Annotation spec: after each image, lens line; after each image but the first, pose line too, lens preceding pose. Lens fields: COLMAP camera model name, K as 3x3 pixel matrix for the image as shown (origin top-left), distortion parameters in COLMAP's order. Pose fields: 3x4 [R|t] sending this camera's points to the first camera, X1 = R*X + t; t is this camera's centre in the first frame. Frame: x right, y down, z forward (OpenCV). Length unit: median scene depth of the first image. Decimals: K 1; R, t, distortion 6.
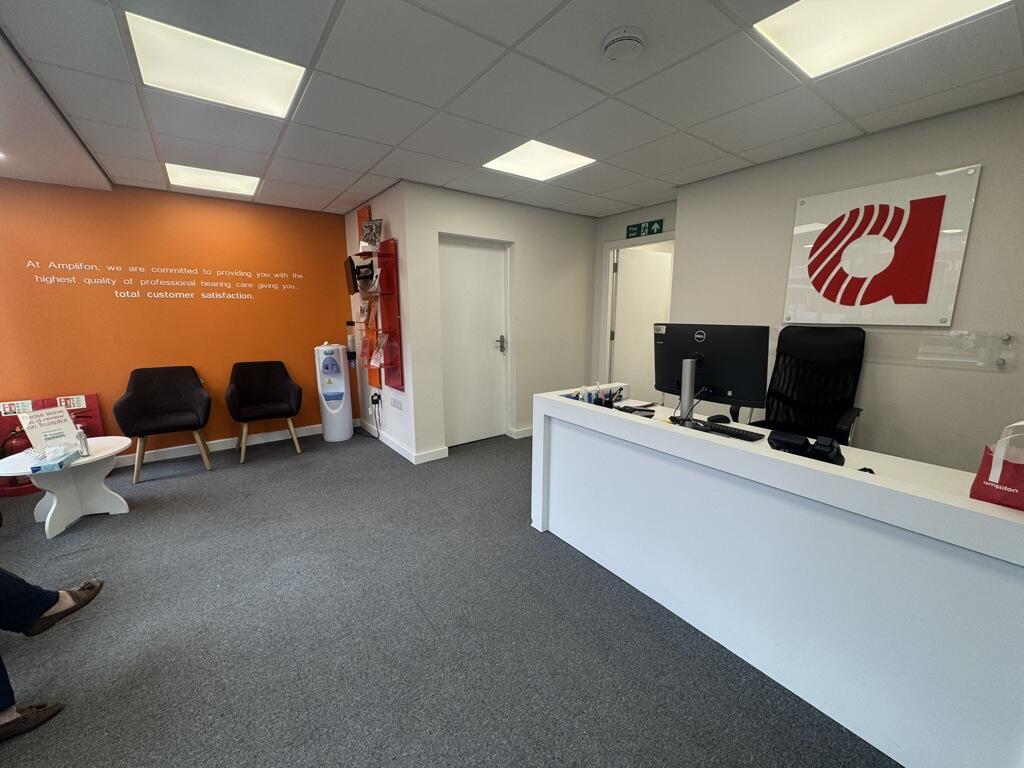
lens RADIAL K [[415.0, 0, 512.0], [0, 415.0, 384.0], [0, 0, 1]] dist [-0.000946, -0.000406]
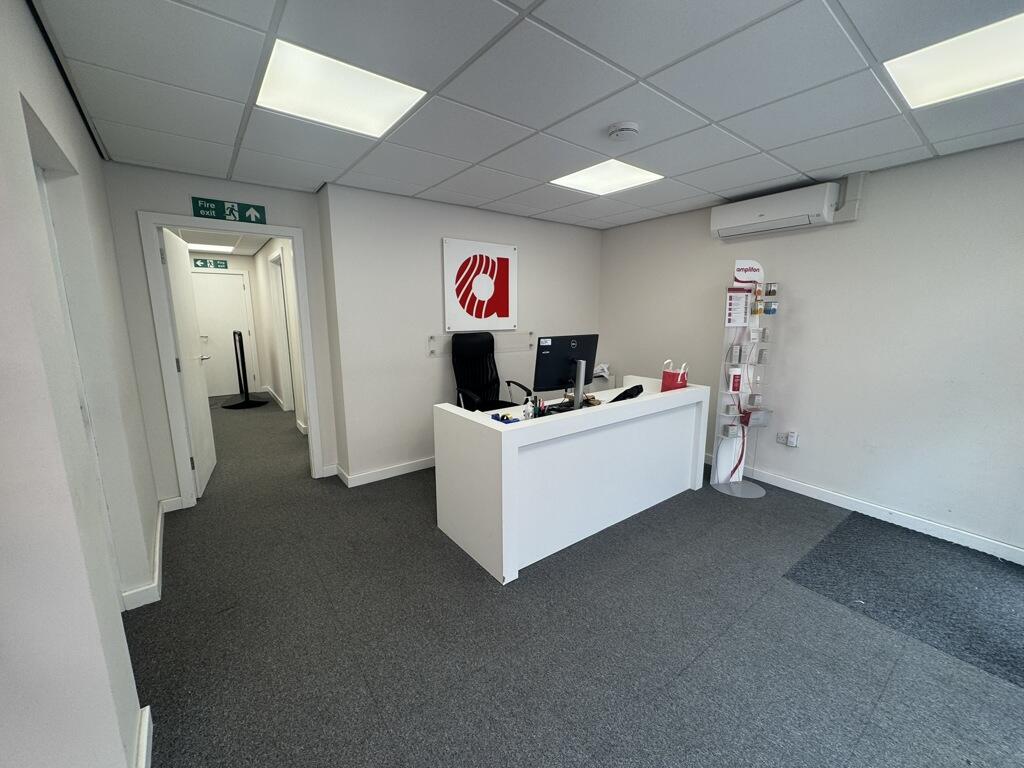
lens RADIAL K [[415.0, 0, 512.0], [0, 415.0, 384.0], [0, 0, 1]] dist [-0.000946, -0.000406]
pose [[-0.022729, -0.174685, 0.984362, -0.763819], [0.168567, 0.969850, 0.176002, -0.208119], [-0.985428, 0.169931, 0.007402, 0.935483]]
